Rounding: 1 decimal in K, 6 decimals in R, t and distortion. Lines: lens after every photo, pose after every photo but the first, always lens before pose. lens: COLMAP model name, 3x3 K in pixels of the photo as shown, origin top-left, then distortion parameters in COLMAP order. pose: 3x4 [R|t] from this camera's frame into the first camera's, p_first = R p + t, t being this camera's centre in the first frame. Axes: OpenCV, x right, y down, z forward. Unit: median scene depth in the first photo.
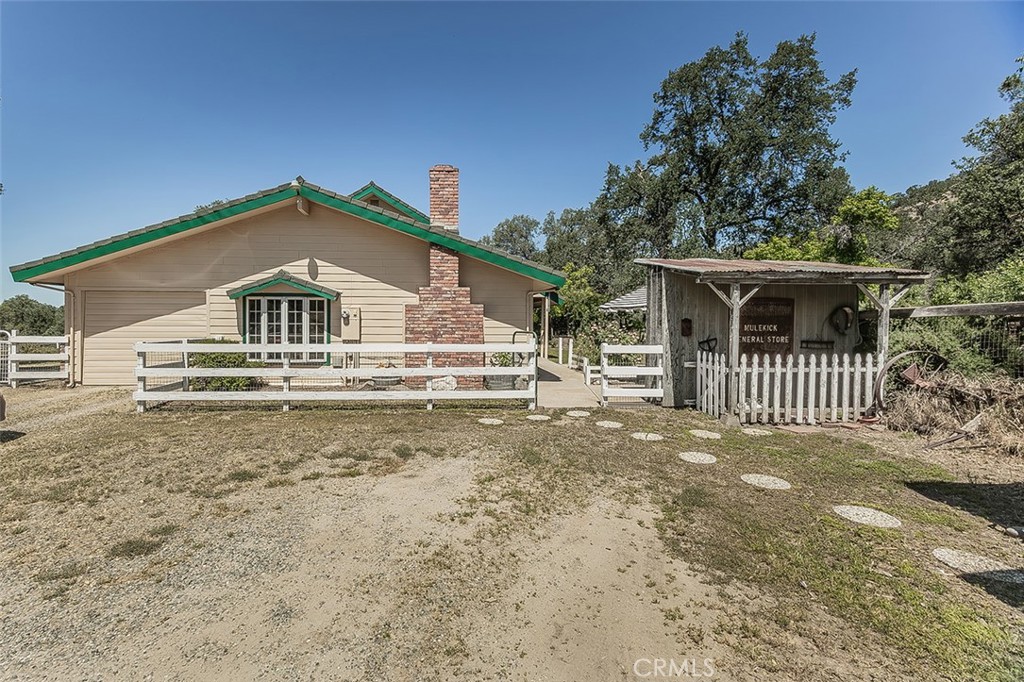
lens RADIAL K [[397.8, 0, 511.4], [0, 397.8, 327.1], [0, 0, 1]] dist [0.002573, -0.000068]
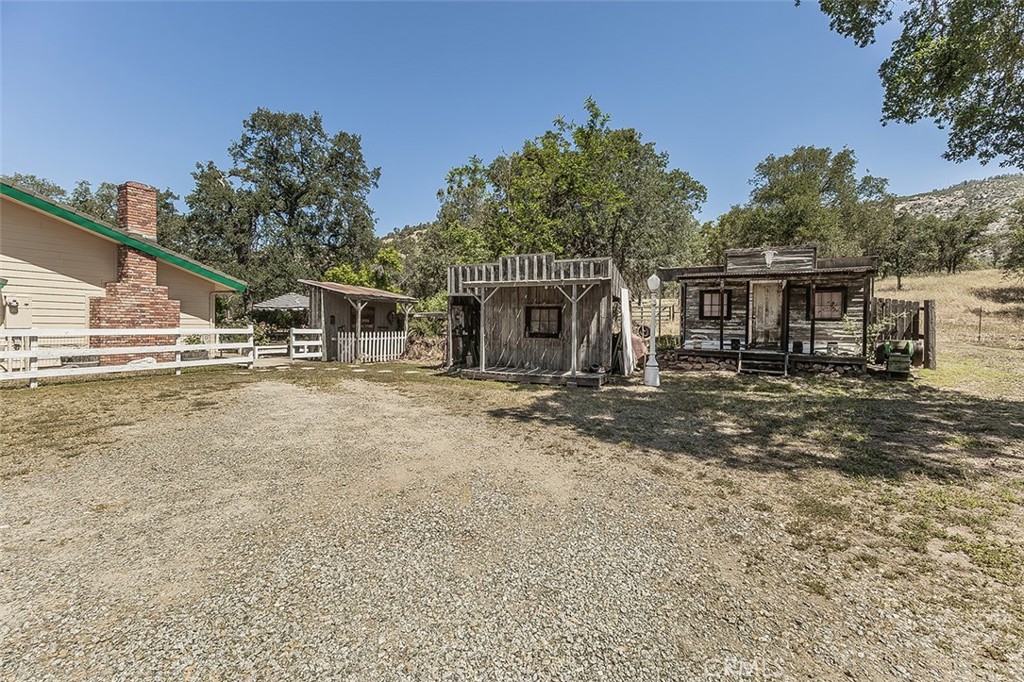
lens RADIAL K [[397.8, 0, 511.4], [0, 397.8, 327.1], [0, 0, 1]] dist [0.002573, -0.000068]
pose [[0.479657, -0.001730, 0.877454, -0.843046], [-0.000559, 0.999997, 0.002277, 0.031148], [-0.877456, -0.001583, 0.479655, -0.694703]]
